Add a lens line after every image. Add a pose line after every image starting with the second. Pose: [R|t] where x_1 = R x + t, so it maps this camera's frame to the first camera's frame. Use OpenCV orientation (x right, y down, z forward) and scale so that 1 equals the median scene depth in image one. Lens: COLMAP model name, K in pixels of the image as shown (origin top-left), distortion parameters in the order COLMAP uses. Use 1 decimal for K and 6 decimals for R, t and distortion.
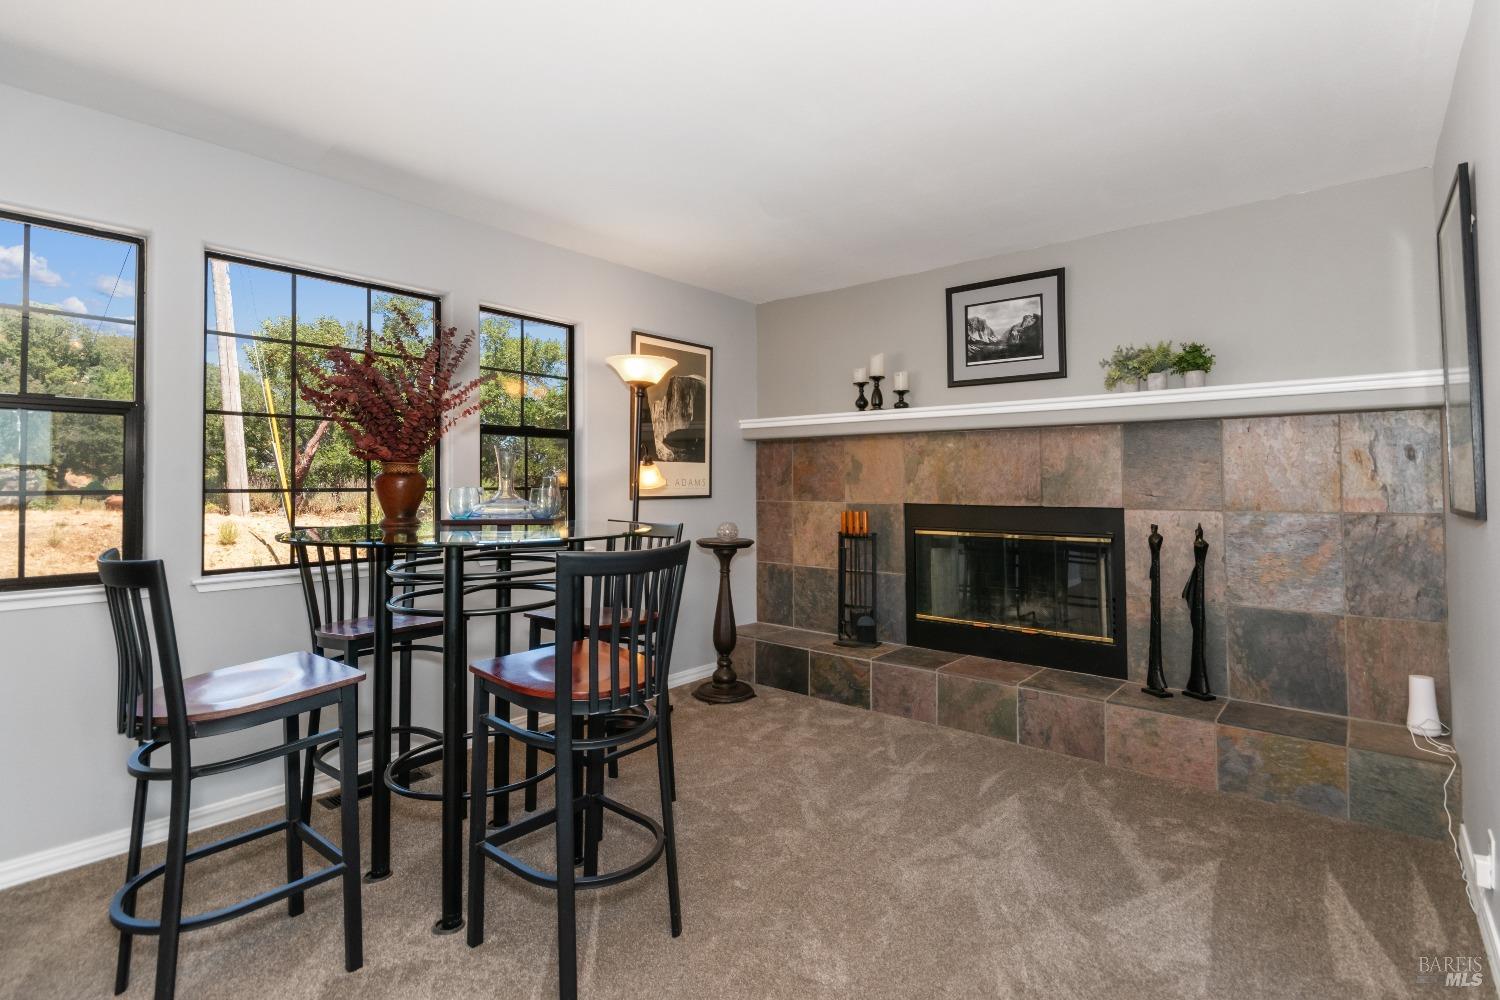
lens RADIAL K [[731.1, 0, 752.9], [0, 731.1, 464.8], [0, 0, 1]] dist [0.001254, 0.002151]
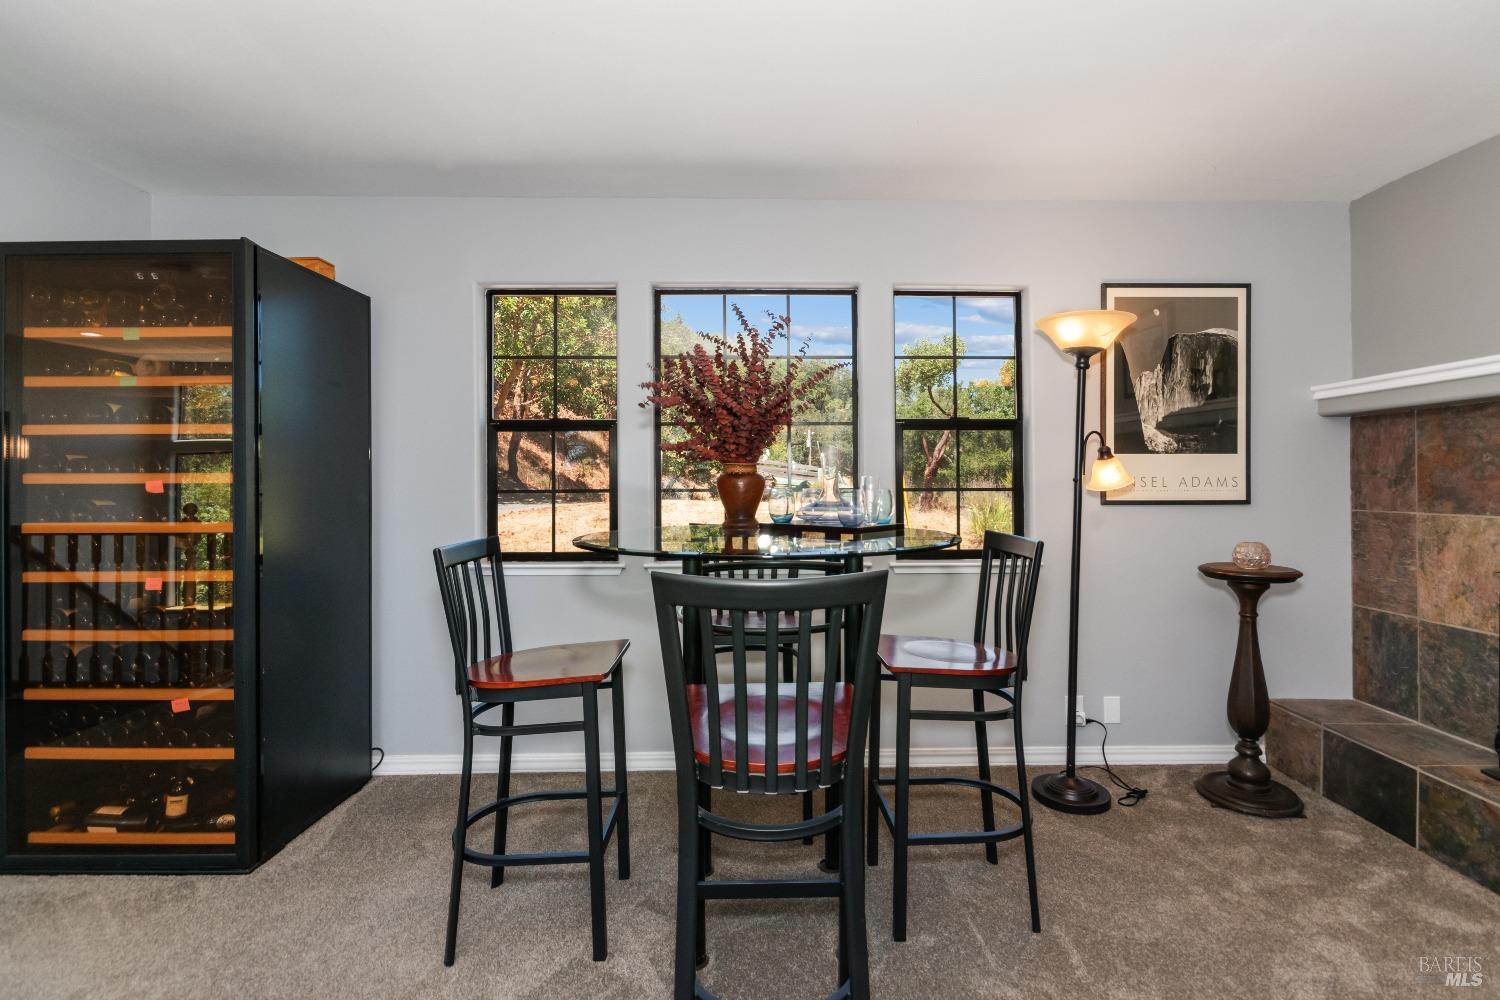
lens RADIAL K [[731.1, 0, 767.9], [0, 731.1, 470.2], [0, 0, 1]] dist [0.001254, 0.002151]
pose [[0.663588, -0.012545, -0.747993, 0.174947], [0.021019, 0.999777, 0.001879, 0.002913], [0.747802, -0.016969, 0.663704, 0.231193]]
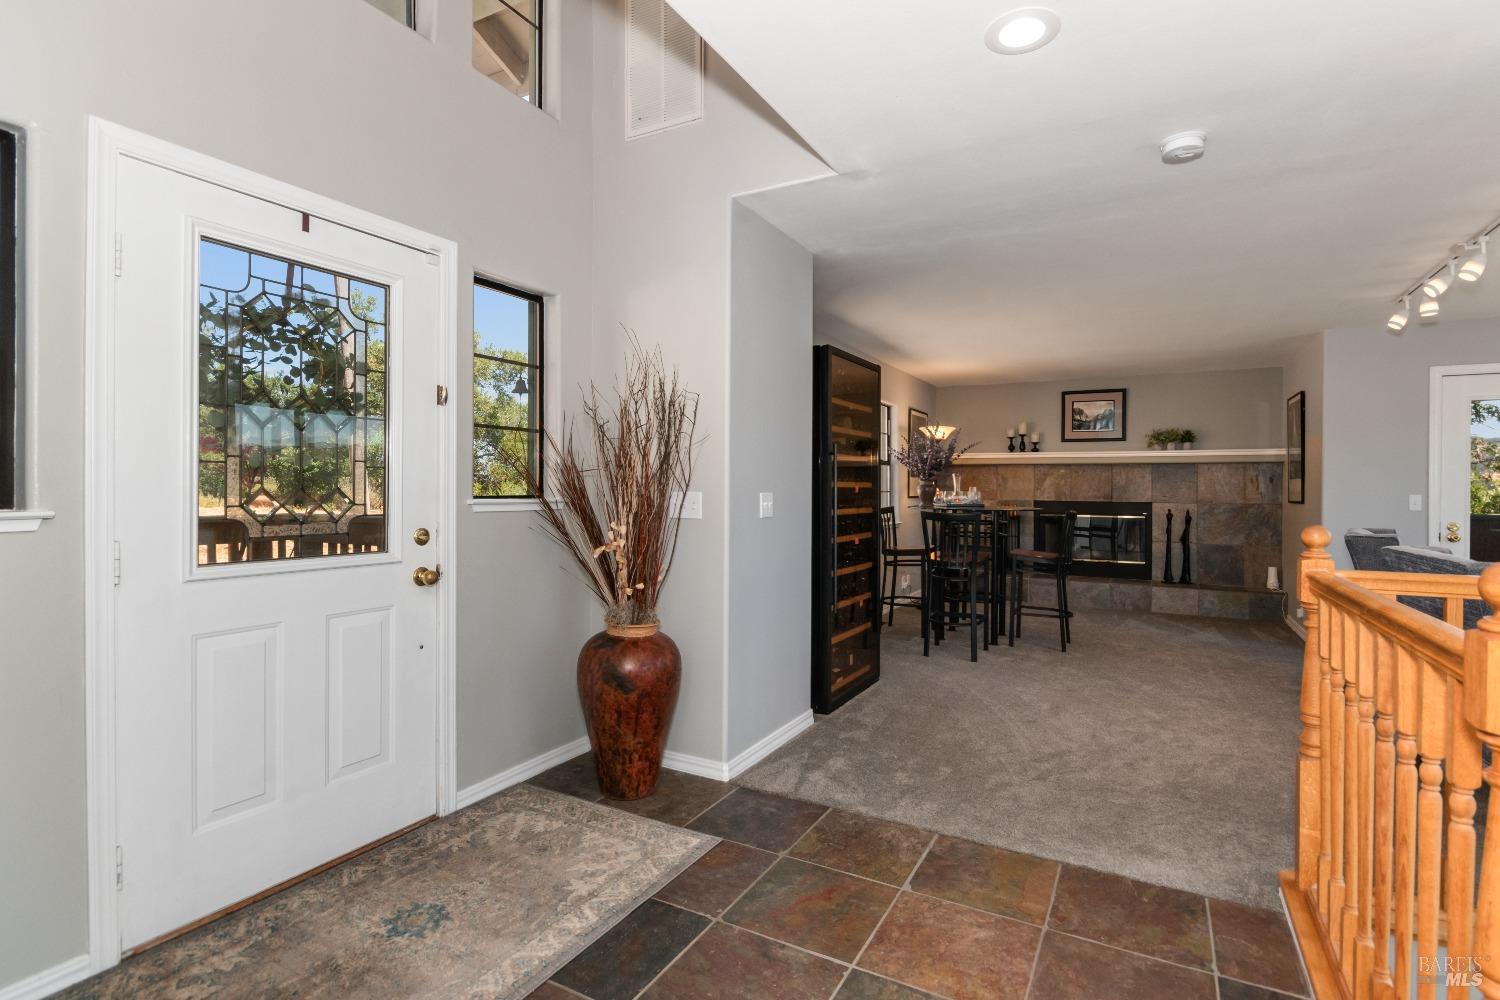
lens RADIAL K [[731.1, 0, 750.4], [0, 731.1, 495.7], [0, 0, 1]] dist [0.001254, 0.002151]
pose [[0.980306, 0.004038, 0.197446, -0.933968], [-0.011550, 0.999252, 0.036910, -0.023311], [-0.197149, -0.038464, 0.979619, -0.768895]]
